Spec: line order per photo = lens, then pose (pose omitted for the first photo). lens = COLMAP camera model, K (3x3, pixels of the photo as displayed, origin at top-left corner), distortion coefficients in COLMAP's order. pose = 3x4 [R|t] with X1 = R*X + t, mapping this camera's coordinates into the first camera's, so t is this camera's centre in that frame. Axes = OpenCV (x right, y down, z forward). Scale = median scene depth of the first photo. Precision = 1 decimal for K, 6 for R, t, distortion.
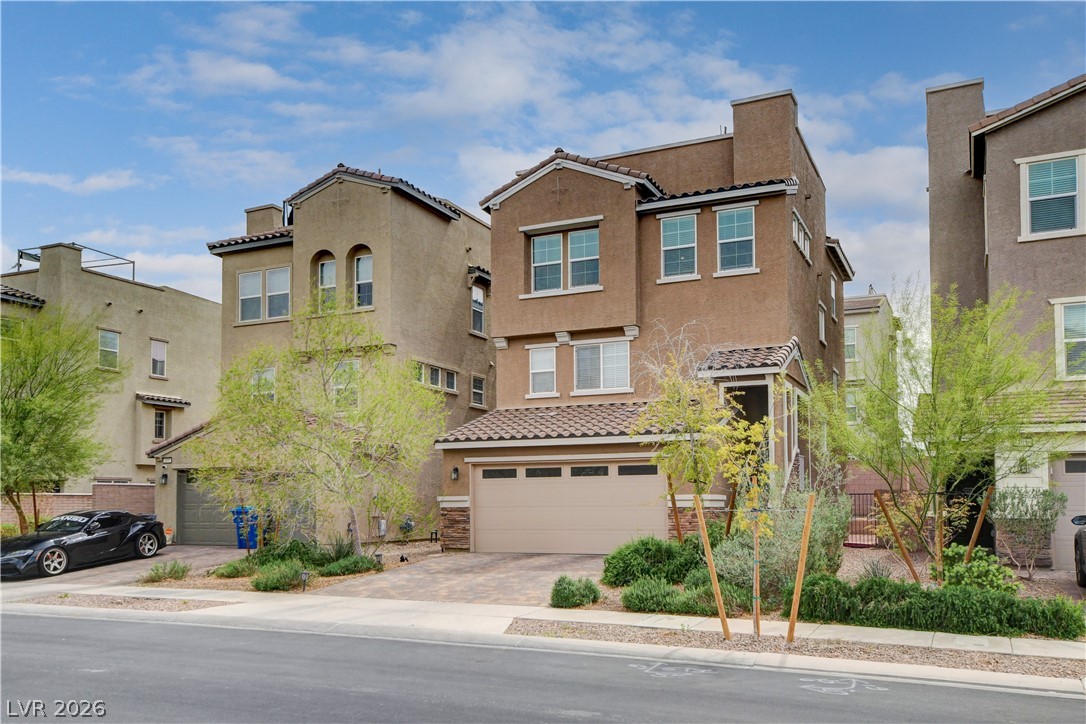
lens RADIAL K [[903.6, 0, 543.6], [0, 903.6, 393.5], [0, 0, 1]] dist [-0.109713, 0.257696]
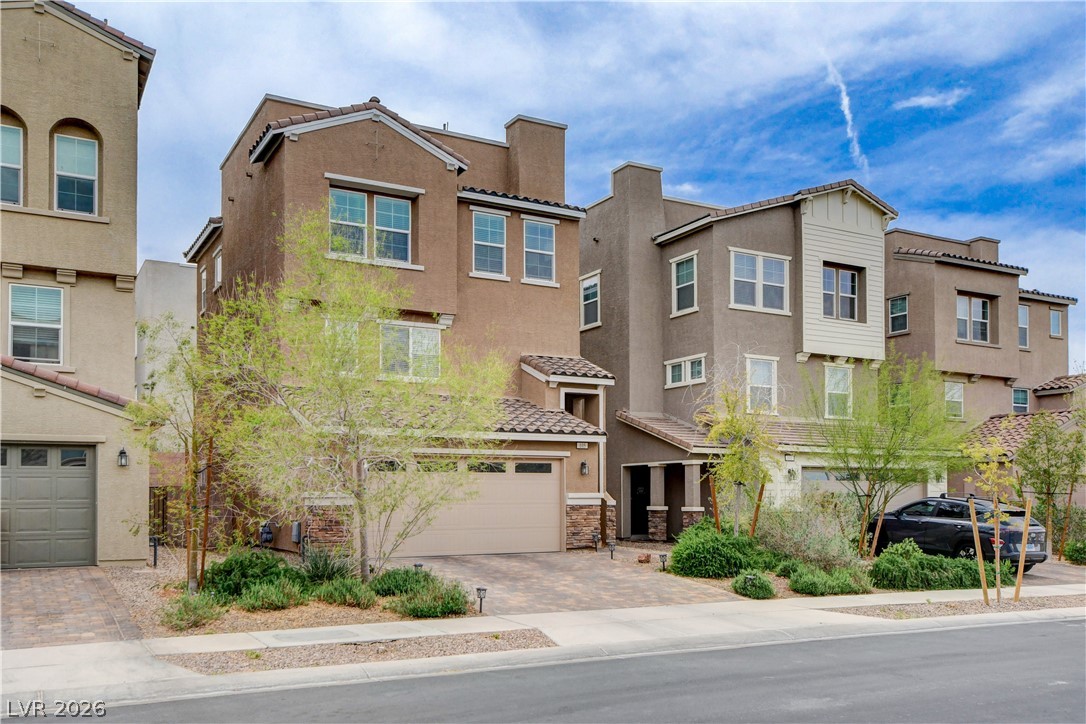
lens RADIAL K [[948.6, 0, 543.0], [0, 948.6, 362.0], [0, 0, 1]] dist [0.008365, -0.006382]
pose [[0.581949, 0.124684, 0.803610, -0.659389], [-0.102654, 0.991535, -0.079503, 0.045004], [-0.806720, -0.036227, 0.589822, 0.335699]]
